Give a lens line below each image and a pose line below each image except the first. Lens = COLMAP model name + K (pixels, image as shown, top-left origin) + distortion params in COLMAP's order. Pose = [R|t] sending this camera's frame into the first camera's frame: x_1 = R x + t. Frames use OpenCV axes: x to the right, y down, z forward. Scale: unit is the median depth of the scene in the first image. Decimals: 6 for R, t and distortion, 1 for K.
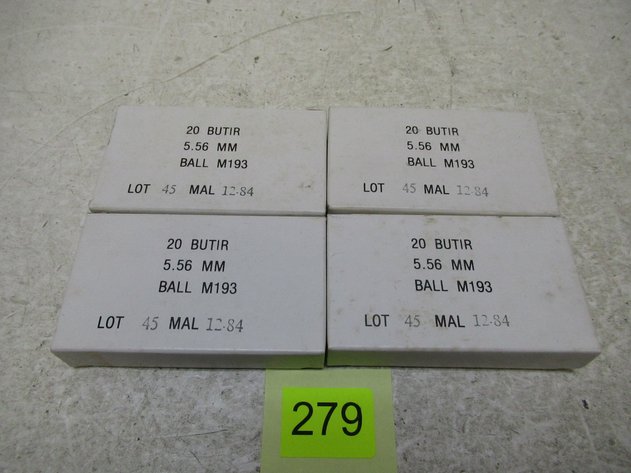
lens RADIAL K [[467.9, 0, 313.2], [0, 467.9, 235.6], [0, 0, 1]] dist [-0.004400, -0.002391]
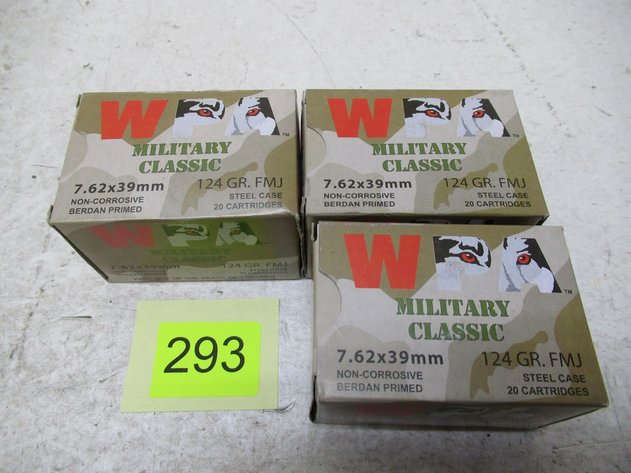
lens RADIAL K [[467.9, 0, 313.2], [0, 467.9, 235.6], [0, 0, 1]] dist [-0.004400, -0.002391]
pose [[0.999984, 0.000412, 0.005610, 1.074226], [-0.000504, 0.999865, 0.016412, -0.168740], [-0.005602, -0.016415, 0.999850, 0.240425]]
